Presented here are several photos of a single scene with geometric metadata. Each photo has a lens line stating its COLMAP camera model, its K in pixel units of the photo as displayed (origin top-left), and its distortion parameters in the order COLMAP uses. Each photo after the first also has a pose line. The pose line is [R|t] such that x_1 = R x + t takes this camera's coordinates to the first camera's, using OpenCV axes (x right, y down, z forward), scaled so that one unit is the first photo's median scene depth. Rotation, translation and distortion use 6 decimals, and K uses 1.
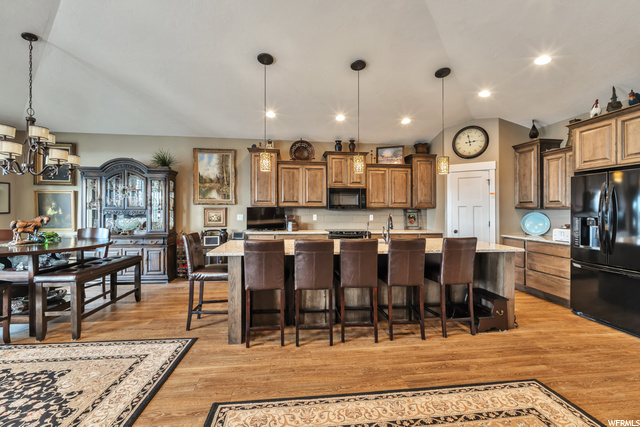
lens RADIAL K [[278.0, 0, 322.7], [0, 278.0, 210.8], [0, 0, 1]] dist [0.002034, -0.001552]
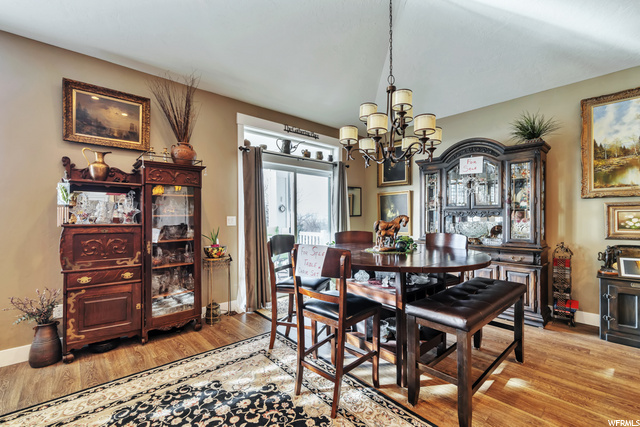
lens RADIAL K [[278.0, 0, 318.3], [0, 278.0, 218.7], [0, 0, 1]] dist [0.002034, -0.001552]
pose [[0.572367, 0.000004, -0.819997, -0.332648], [0.004241, 0.999987, 0.002965, 0.015920], [0.819986, -0.005174, 0.572360, 0.244226]]
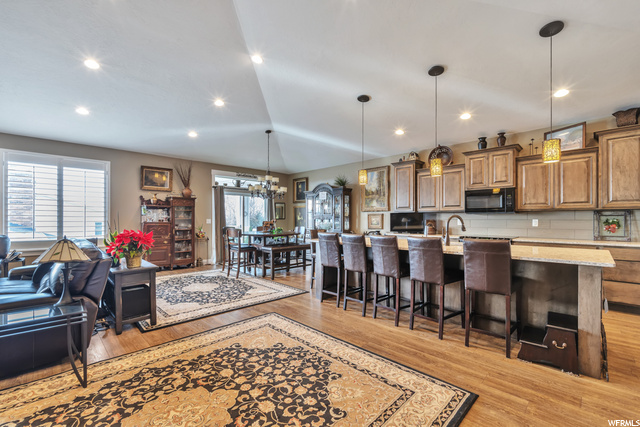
lens RADIAL K [[278.0, 0, 319.2], [0, 278.0, 222.2], [0, 0, 1]] dist [0.002034, -0.001552]
pose [[0.610057, 0.003399, -0.792350, 0.510834], [0.001649, 0.999983, 0.005559, 0.020598], [0.792356, -0.004698, 0.610041, 0.025476]]
